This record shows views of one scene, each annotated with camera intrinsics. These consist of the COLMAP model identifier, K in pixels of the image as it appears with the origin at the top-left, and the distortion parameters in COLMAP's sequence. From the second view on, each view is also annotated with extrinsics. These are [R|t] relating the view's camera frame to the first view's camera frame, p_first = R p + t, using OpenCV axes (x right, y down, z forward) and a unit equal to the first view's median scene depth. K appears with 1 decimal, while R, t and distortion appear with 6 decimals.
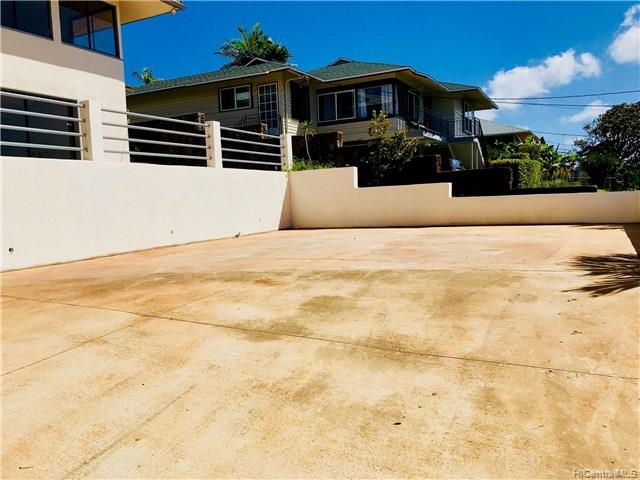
lens RADIAL K [[514.9, 0, 320.0], [0, 514.9, 240.0], [0, 0, 1]] dist [0.053796, -0.104585]
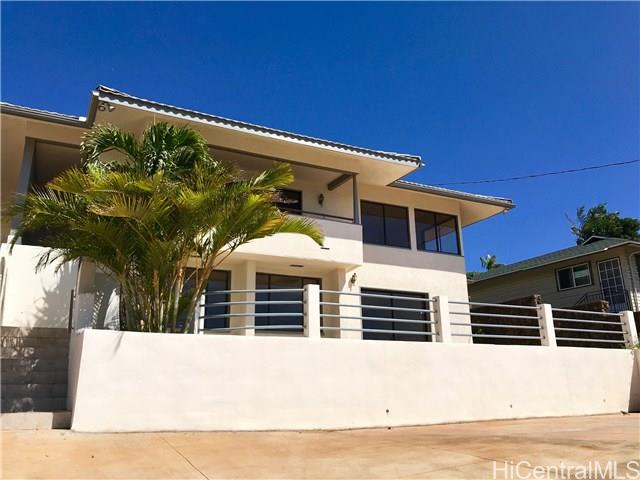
lens RADIAL K [[528.6, 0, 320.0], [0, 528.6, 240.0], [0, 0, 1]] dist [0.047954, 0.002182]
pose [[0.809808, -0.139886, -0.569774, 0.058204], [-0.058570, 0.947033, -0.315751, 0.022973], [0.583764, 0.289070, 0.758722, -0.146363]]
